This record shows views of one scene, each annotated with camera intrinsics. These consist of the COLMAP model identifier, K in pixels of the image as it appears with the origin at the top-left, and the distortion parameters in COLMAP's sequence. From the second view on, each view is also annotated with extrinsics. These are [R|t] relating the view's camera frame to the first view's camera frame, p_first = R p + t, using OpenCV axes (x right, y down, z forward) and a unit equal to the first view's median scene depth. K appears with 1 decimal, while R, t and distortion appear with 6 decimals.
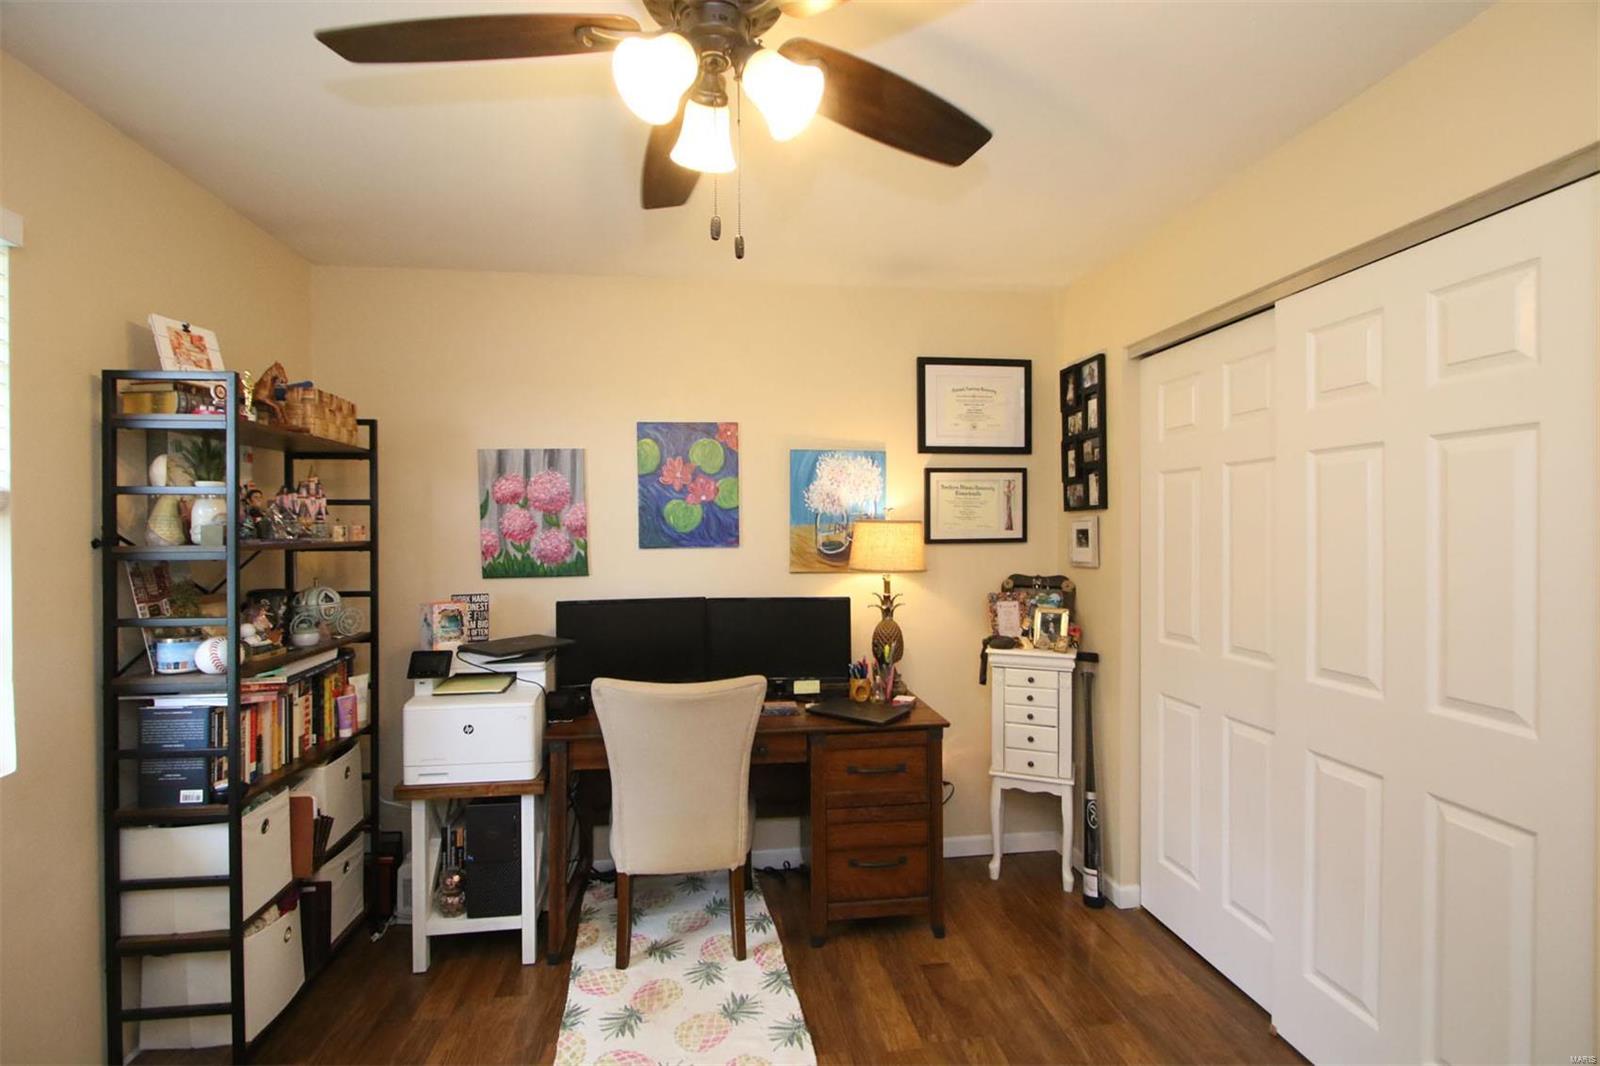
lens RADIAL K [[735.7, 0, 794.6], [0, 735.7, 531.9], [0, 0, 1]] dist [-0.013626, 0.001083]
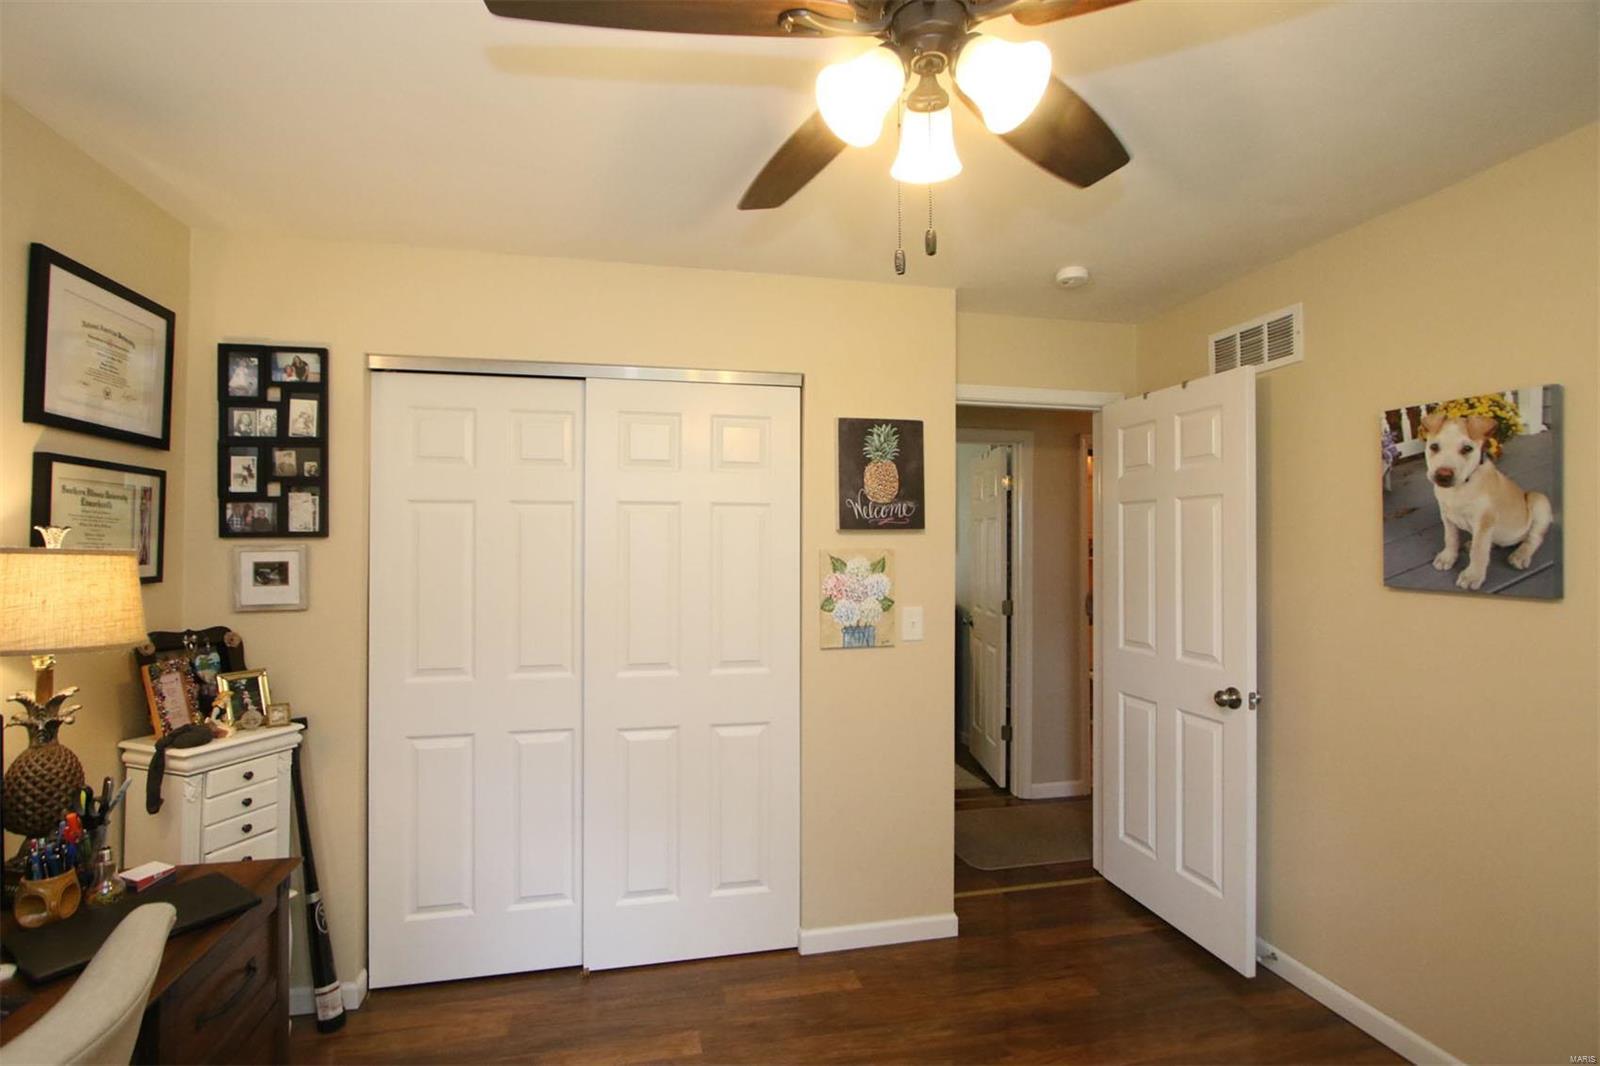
lens RADIAL K [[735.7, 0, 795.2], [0, 735.7, 530.8], [0, 0, 1]] dist [-0.013626, 0.001083]
pose [[-0.097320, 0.027950, 0.994861, -0.439234], [0.003035, 0.999609, -0.027786, -0.013911], [-0.995248, 0.000316, -0.097367, 0.548196]]
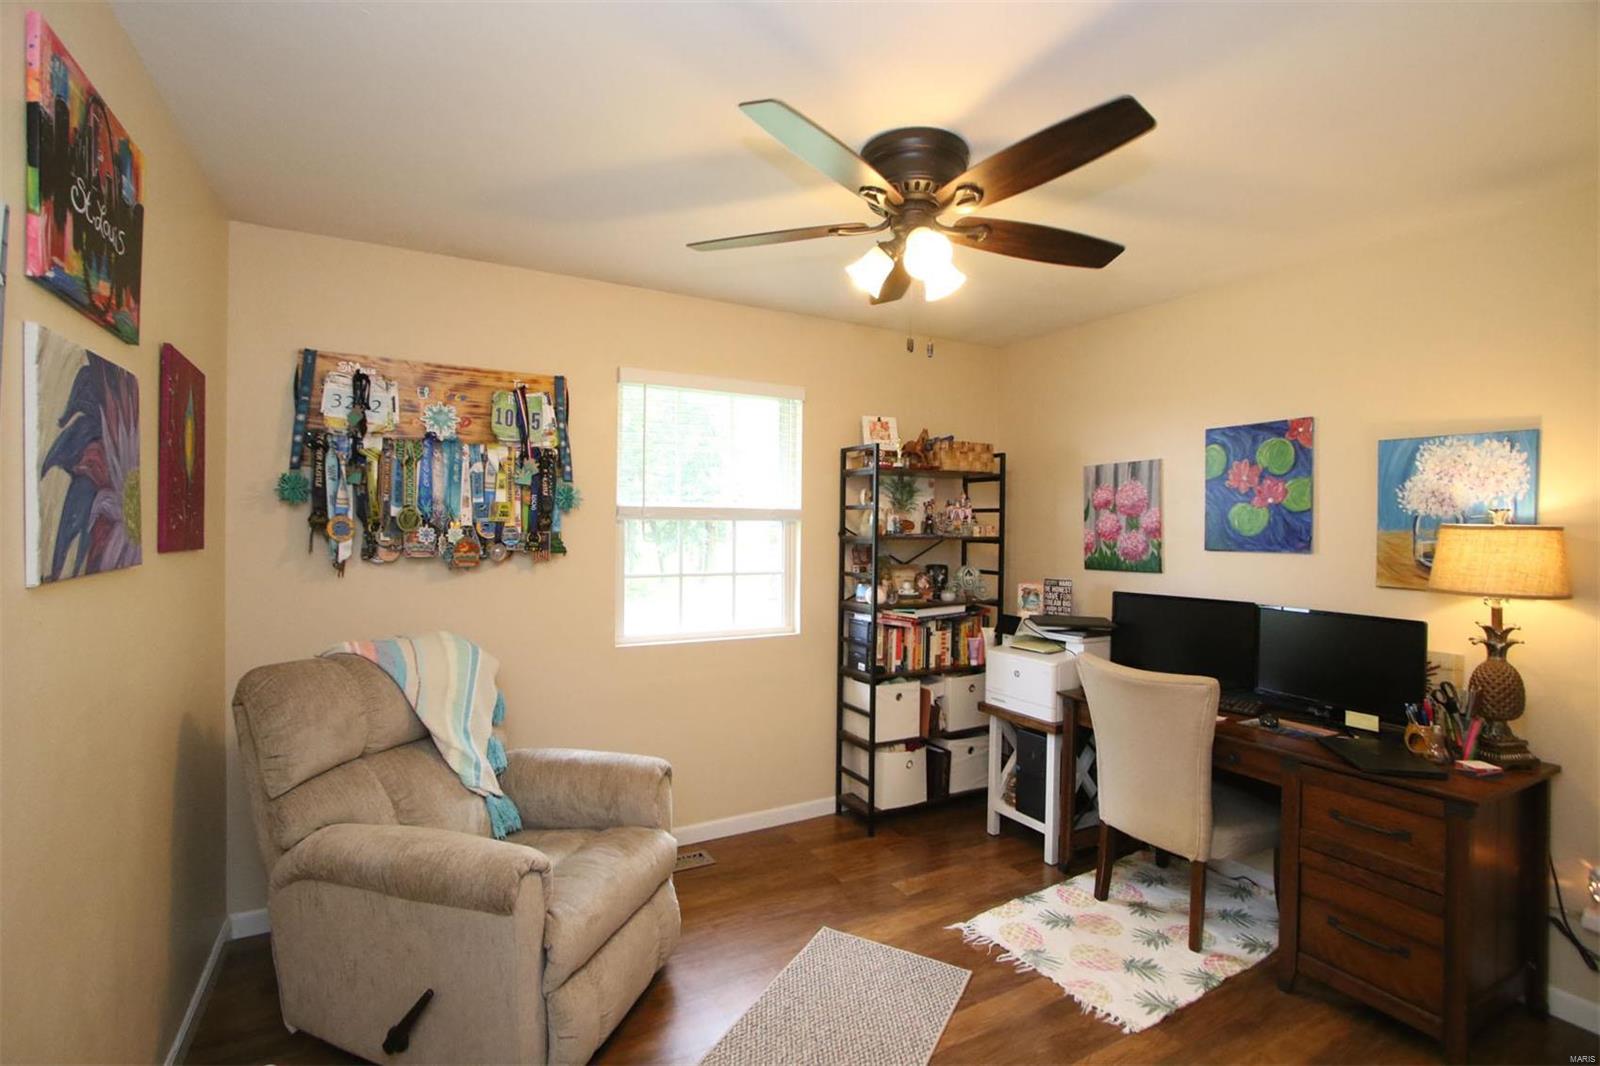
lens RADIAL K [[735.7, 0, 783.1], [0, 735.7, 530.0], [0, 0, 1]] dist [-0.013626, 0.001083]
pose [[0.352263, 0.014356, -0.935791, 0.570752], [-0.015456, 0.999835, 0.009521, -0.007394], [0.935773, 0.011110, 0.352427, 0.075517]]
